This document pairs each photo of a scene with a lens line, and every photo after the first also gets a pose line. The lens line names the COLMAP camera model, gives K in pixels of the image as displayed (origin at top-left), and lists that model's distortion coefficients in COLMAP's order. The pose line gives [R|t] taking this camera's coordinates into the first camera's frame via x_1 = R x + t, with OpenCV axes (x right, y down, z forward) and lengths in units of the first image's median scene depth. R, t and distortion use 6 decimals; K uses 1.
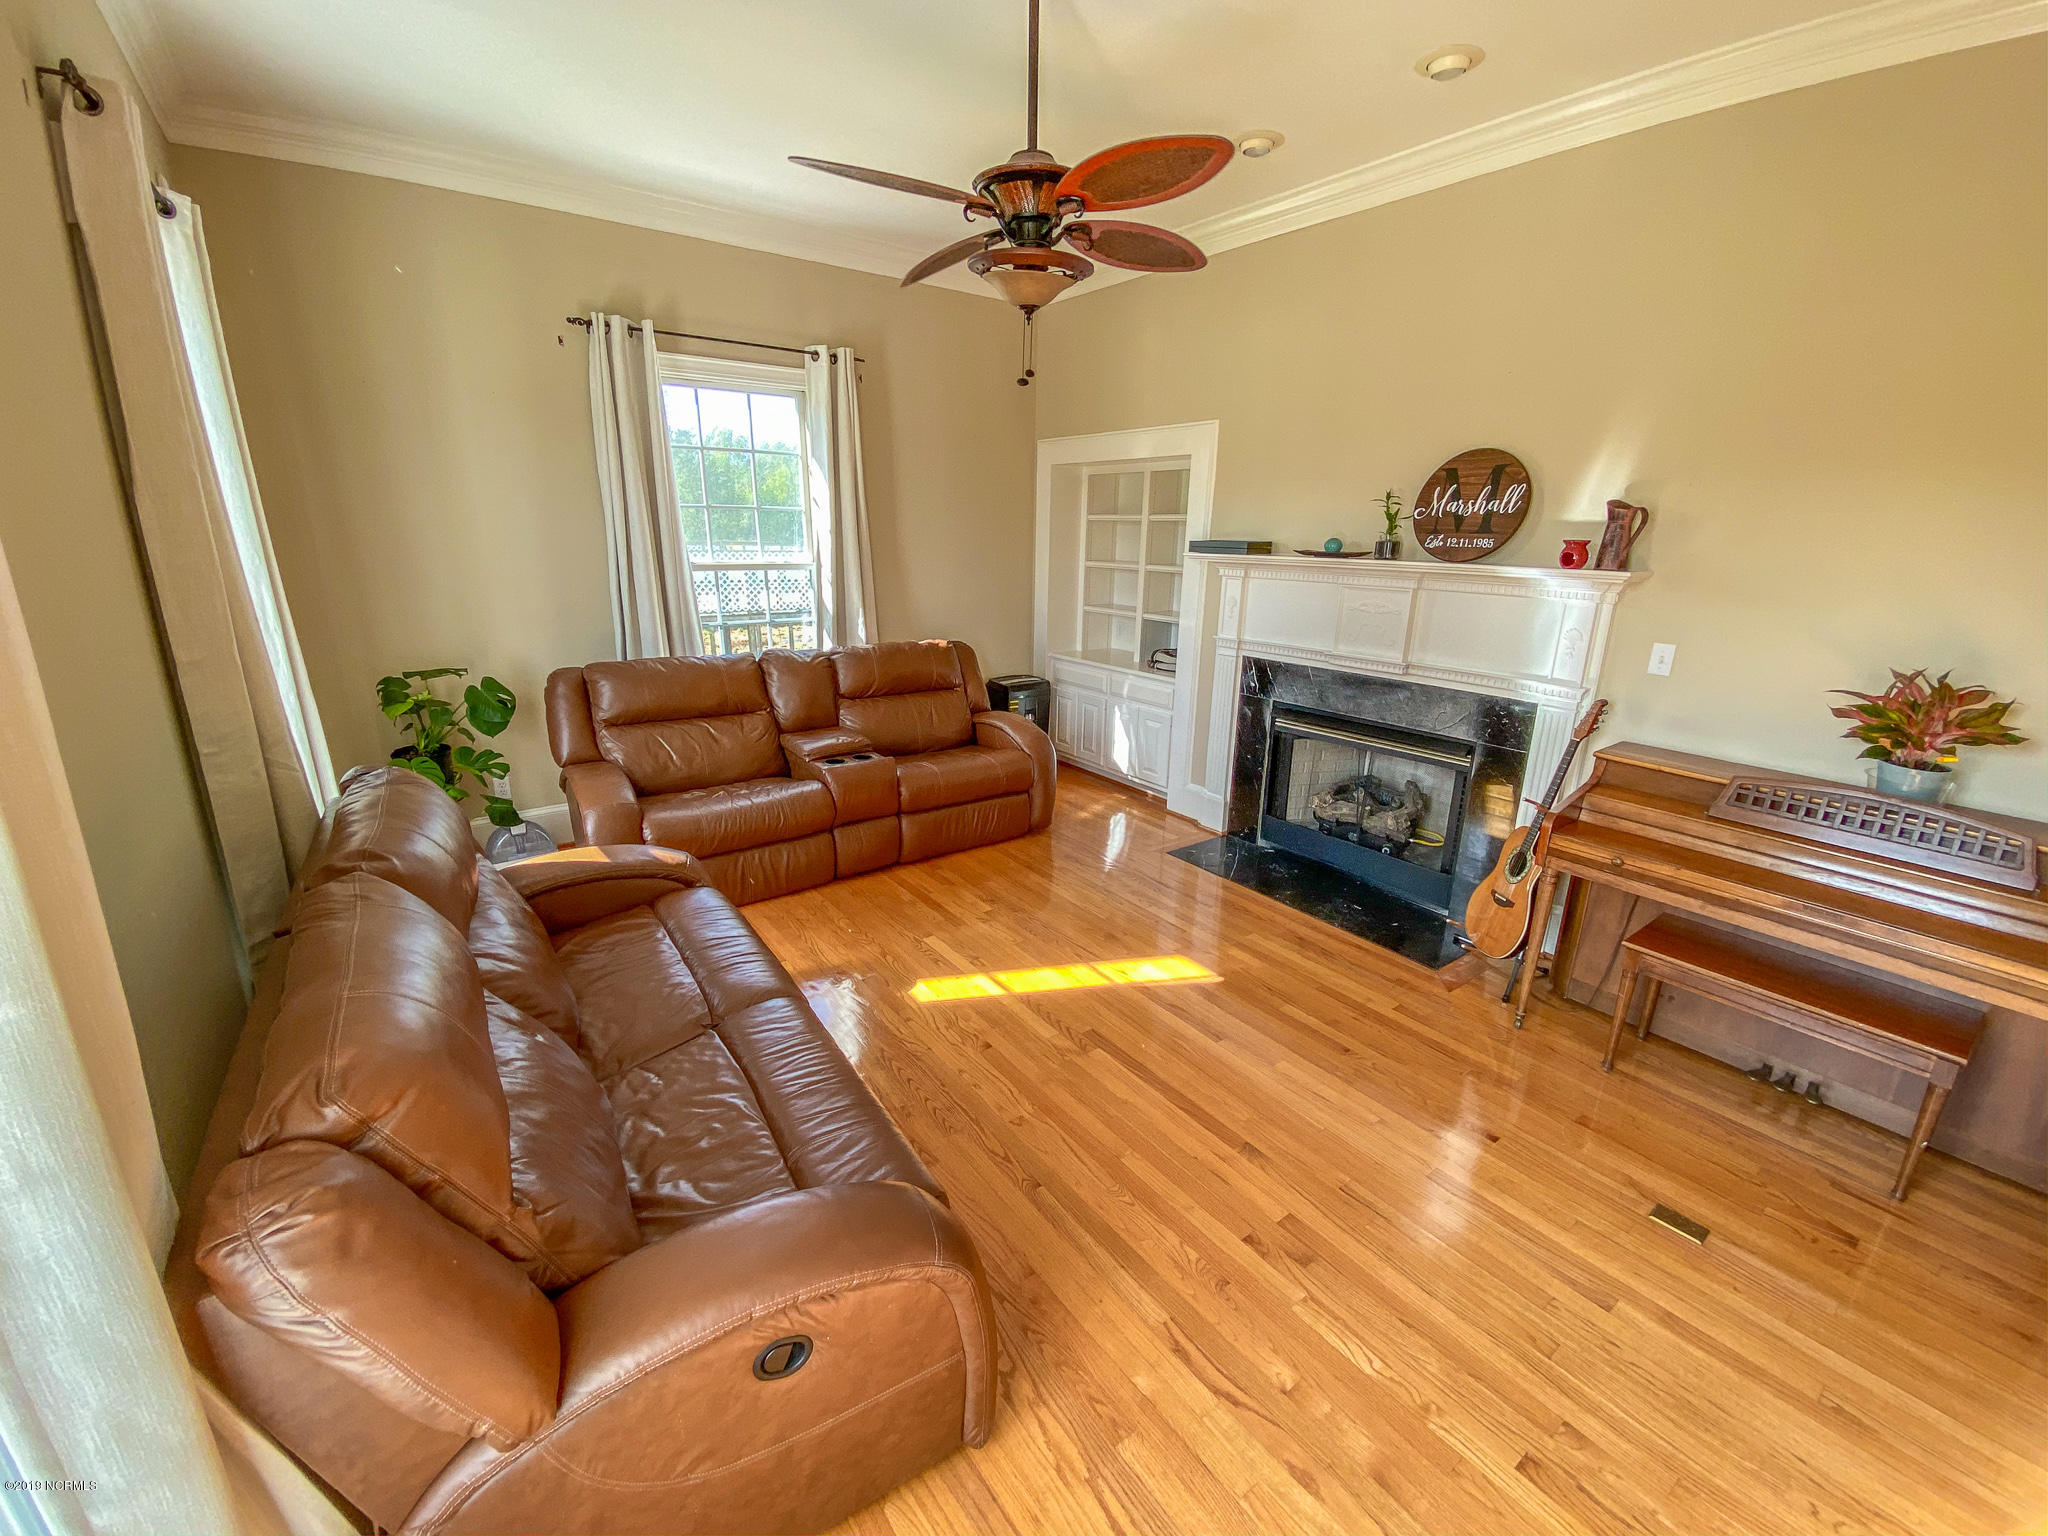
lens RADIAL K [[843.5, 0, 1021.4], [0, 843.5, 762.8], [0, 0, 1]] dist [0.035558, -0.026493]
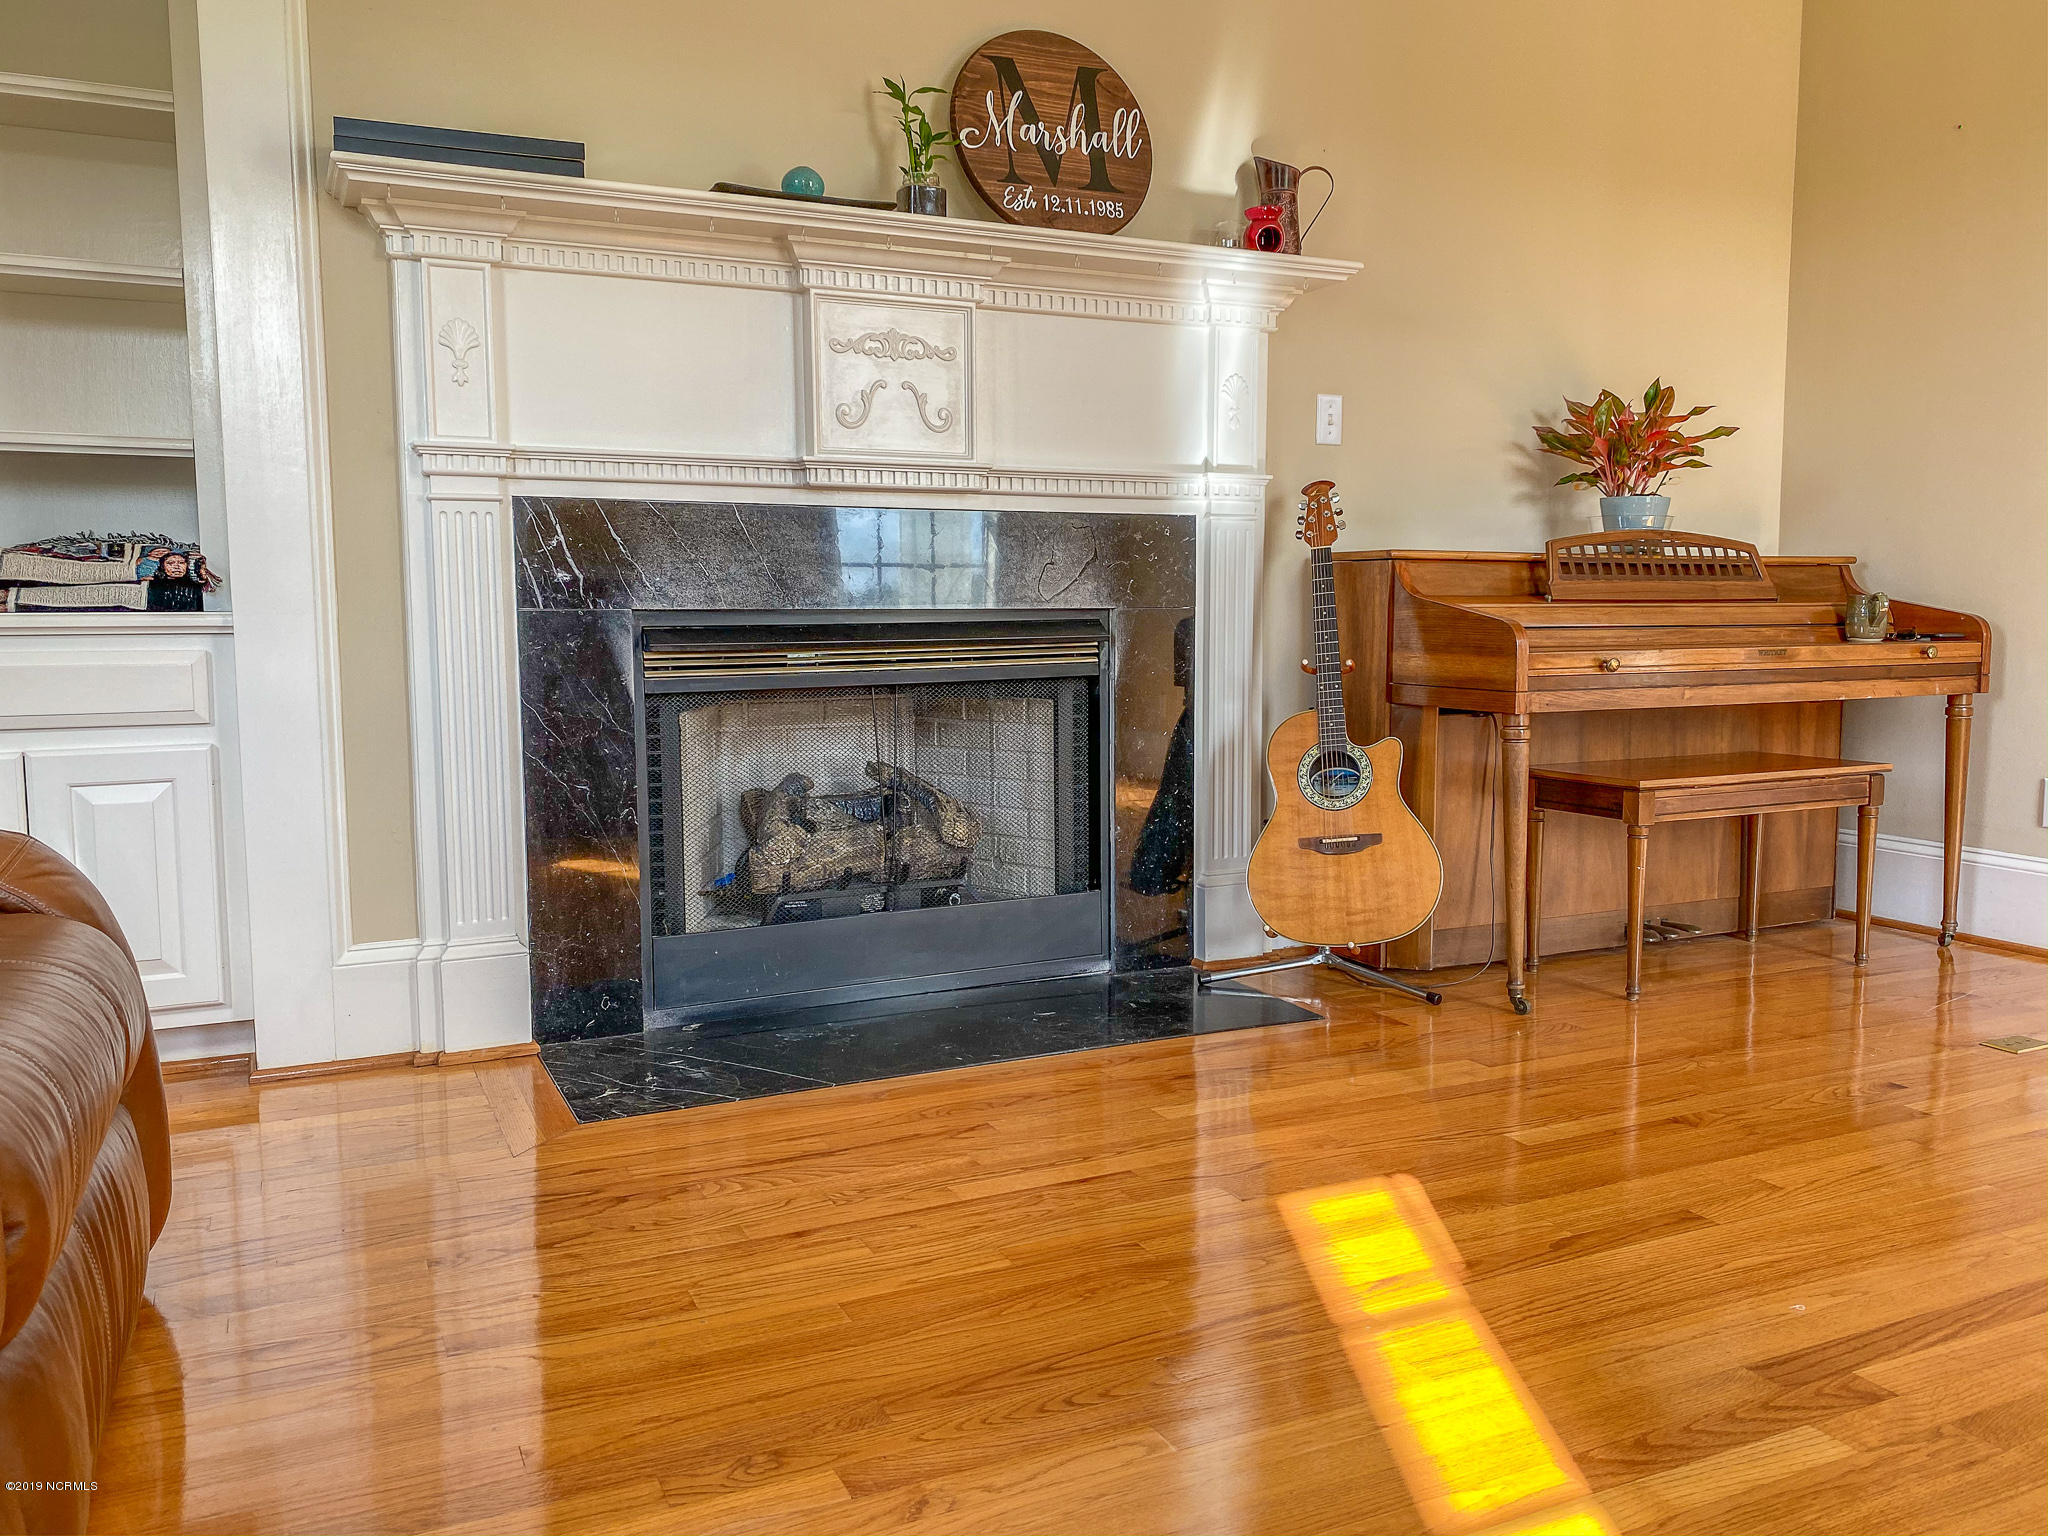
lens RADIAL K [[1555.2, 0, 1024.0], [0, 1555.2, 768.0], [0, 0, 1]] dist [0.045192, -0.068429]
pose [[0.173163, -0.113575, 0.978323, -0.422139], [0.282437, 0.957335, 0.061147, -0.004420], [-0.943527, 0.265726, 0.197853, 0.918429]]
